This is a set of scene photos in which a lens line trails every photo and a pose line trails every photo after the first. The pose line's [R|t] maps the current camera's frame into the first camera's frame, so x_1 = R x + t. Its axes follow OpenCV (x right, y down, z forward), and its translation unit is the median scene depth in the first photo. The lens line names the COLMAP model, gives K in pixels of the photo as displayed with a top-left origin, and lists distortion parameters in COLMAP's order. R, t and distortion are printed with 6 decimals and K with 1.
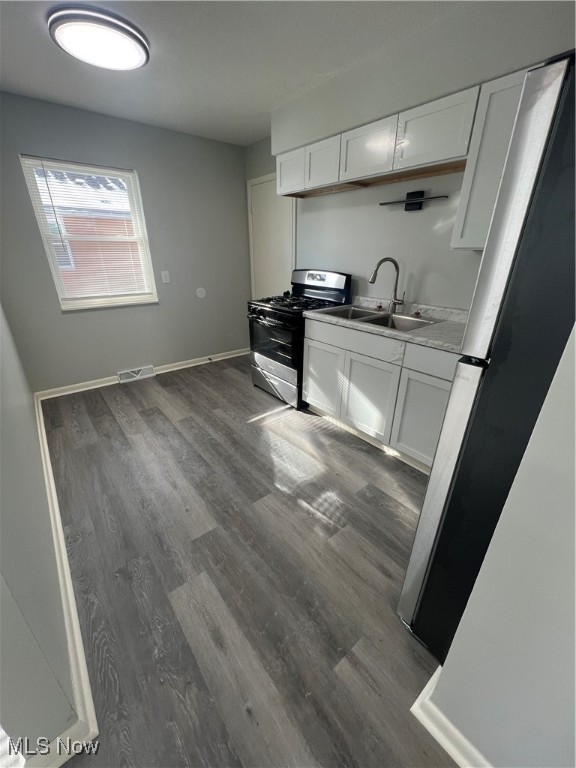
lens RADIAL K [[307.8, 0, 293.1], [0, 307.8, 385.7], [0, 0, 1]] dist [-0.003453, 0.001302]
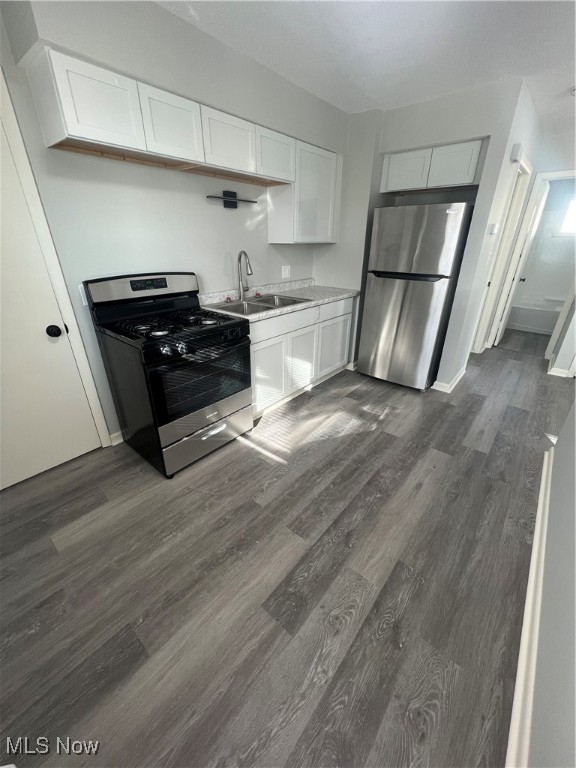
lens RADIAL K [[307.8, 0, 280.5], [0, 307.8, 384.8], [0, 0, 1]] dist [-0.003453, 0.001302]
pose [[-0.167616, -0.426738, 0.888707, -0.944459], [0.394733, 0.796995, 0.457149, -0.509221], [-0.903377, 0.427428, 0.034859, 1.100026]]
